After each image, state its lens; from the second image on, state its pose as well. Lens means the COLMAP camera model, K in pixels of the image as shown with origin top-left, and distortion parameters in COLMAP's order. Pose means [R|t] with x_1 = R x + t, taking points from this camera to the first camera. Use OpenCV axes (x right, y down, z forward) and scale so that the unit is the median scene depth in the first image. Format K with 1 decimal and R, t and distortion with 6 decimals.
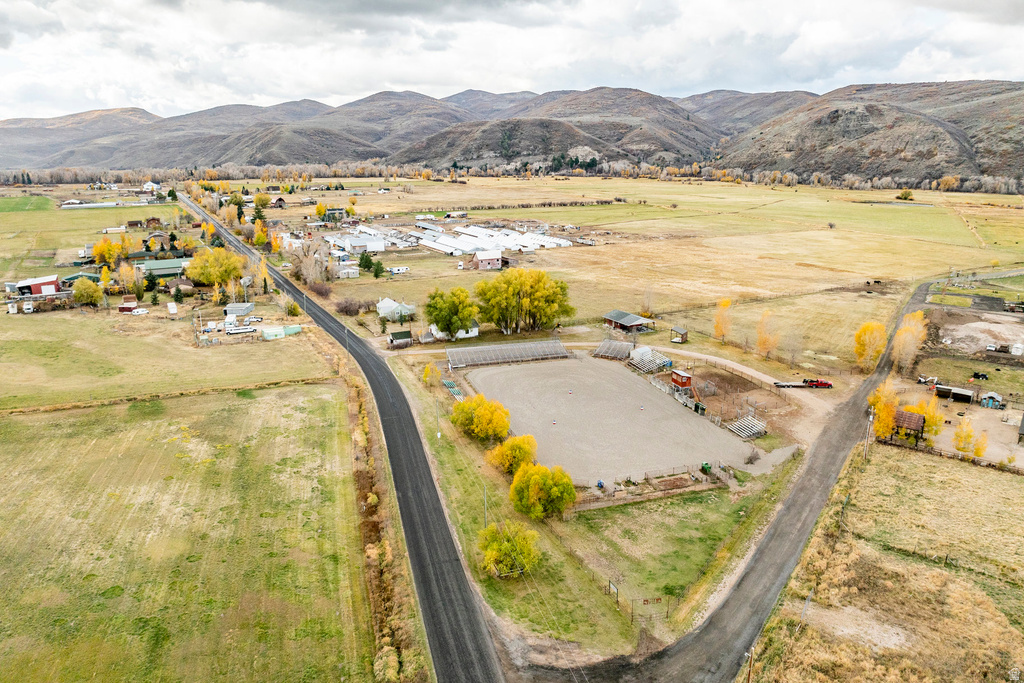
lens RADIAL K [[721.8, 0, 521.1], [0, 721.8, 336.2], [0, 0, 1]] dist [-0.044648, 0.011721]
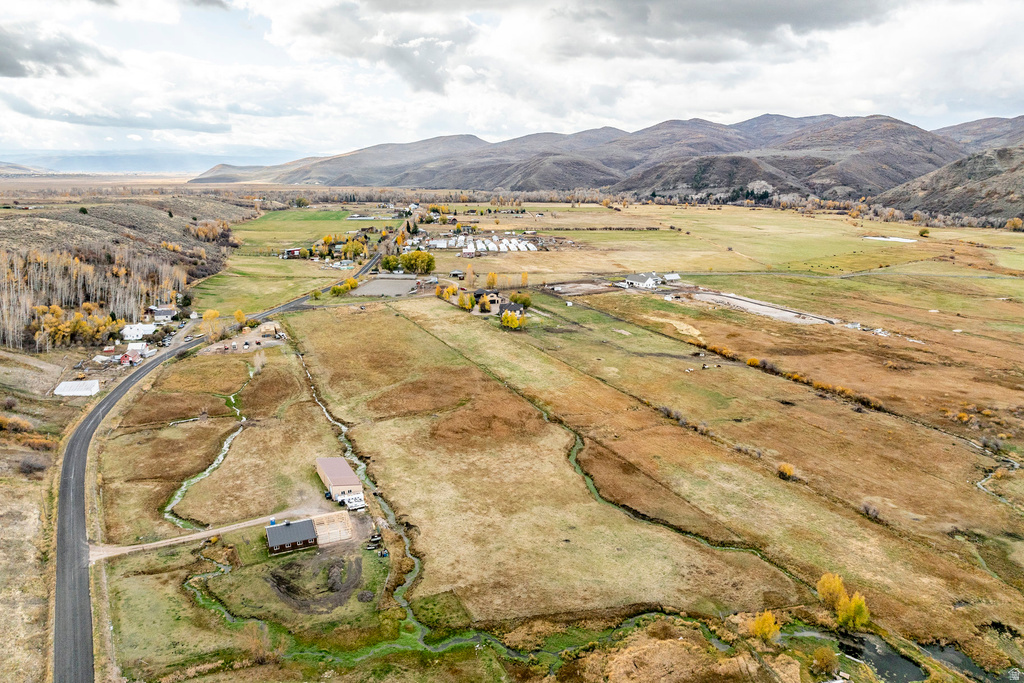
lens RADIAL K [[721.8, 0, 518.7], [0, 721.8, 335.8], [0, 0, 1]] dist [-0.044648, 0.011721]
pose [[0.904412, 0.100490, -0.414658, 1.779625], [-0.110156, 0.993914, 0.000608, 0.216978], [0.412196, 0.045127, 0.909977, -1.571687]]
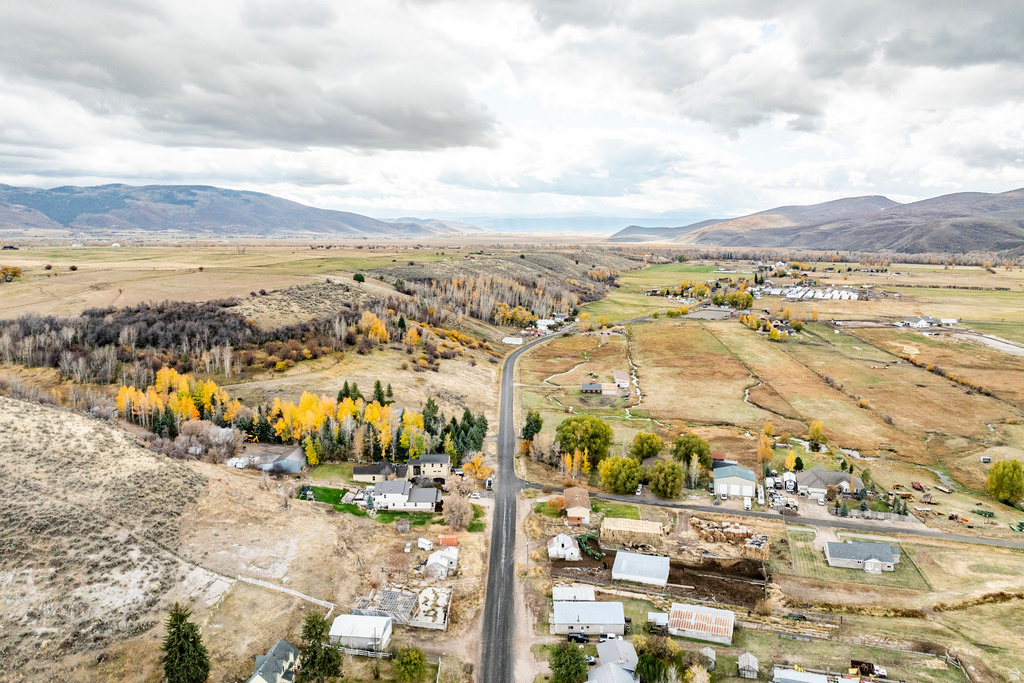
lens RADIAL K [[721.8, 0, 518.4], [0, 721.8, 342.7], [0, 0, 1]] dist [-0.044648, 0.011721]
pose [[0.553389, 0.129485, -0.822797, 2.807432], [-0.206430, 0.978344, 0.015125, 0.393358], [0.806937, 0.161480, 0.568134, -2.268228]]
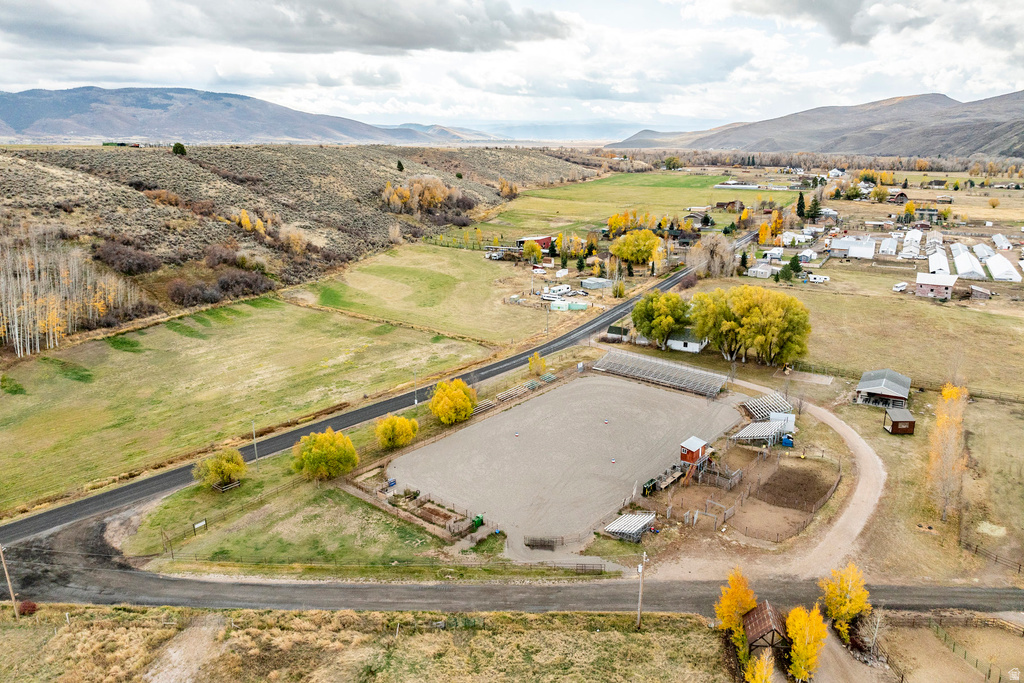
lens RADIAL K [[721.8, 0, 514.9], [0, 721.8, 339.7], [0, 0, 1]] dist [-0.044648, 0.011721]
pose [[0.525088, 0.229149, -0.819618, 0.632127], [-0.210678, 0.968093, 0.135689, -0.102751], [0.824559, 0.101427, 0.556611, 0.364310]]
